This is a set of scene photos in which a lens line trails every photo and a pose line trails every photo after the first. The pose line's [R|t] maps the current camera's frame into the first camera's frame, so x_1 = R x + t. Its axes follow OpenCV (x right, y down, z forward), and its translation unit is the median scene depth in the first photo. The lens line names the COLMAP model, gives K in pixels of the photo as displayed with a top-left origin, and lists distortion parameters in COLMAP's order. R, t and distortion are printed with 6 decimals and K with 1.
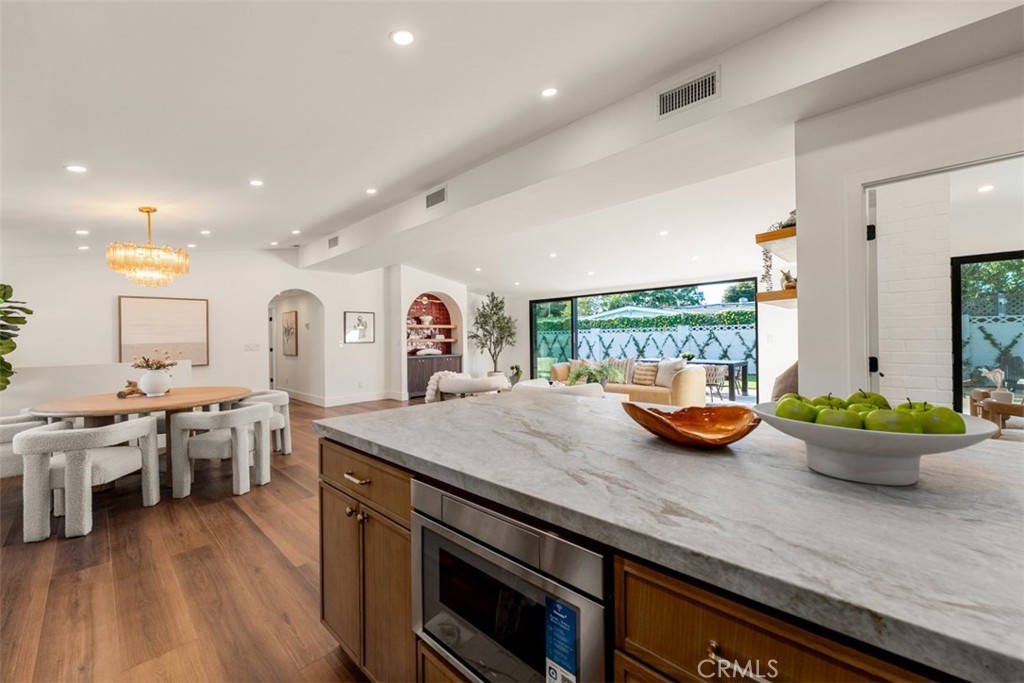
lens RADIAL K [[410.8, 0, 507.4], [0, 410.8, 339.7], [0, 0, 1]] dist [-0.004610, -0.000630]
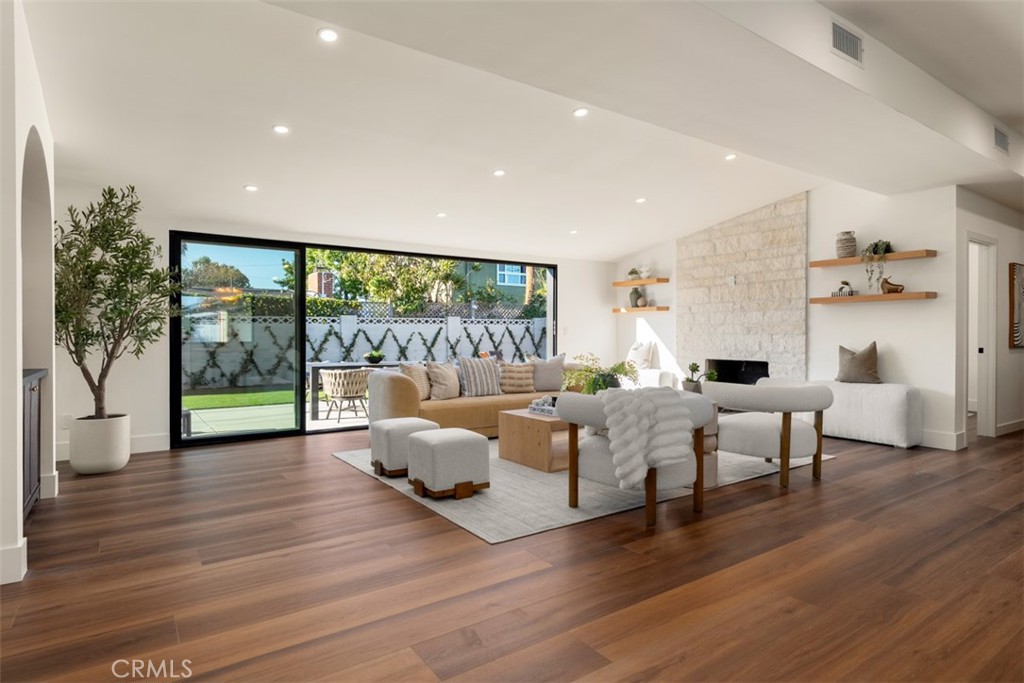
lens RADIAL K [[556.0, 0, 515.7], [0, 556.0, 338.3], [0, 0, 1]] dist [-0.000979, 0.002346]
pose [[0.178876, 0.008980, 0.983831, -0.446600], [0.002202, 0.999952, -0.009527, 0.018045], [-0.983869, 0.003871, 0.178848, 0.609168]]
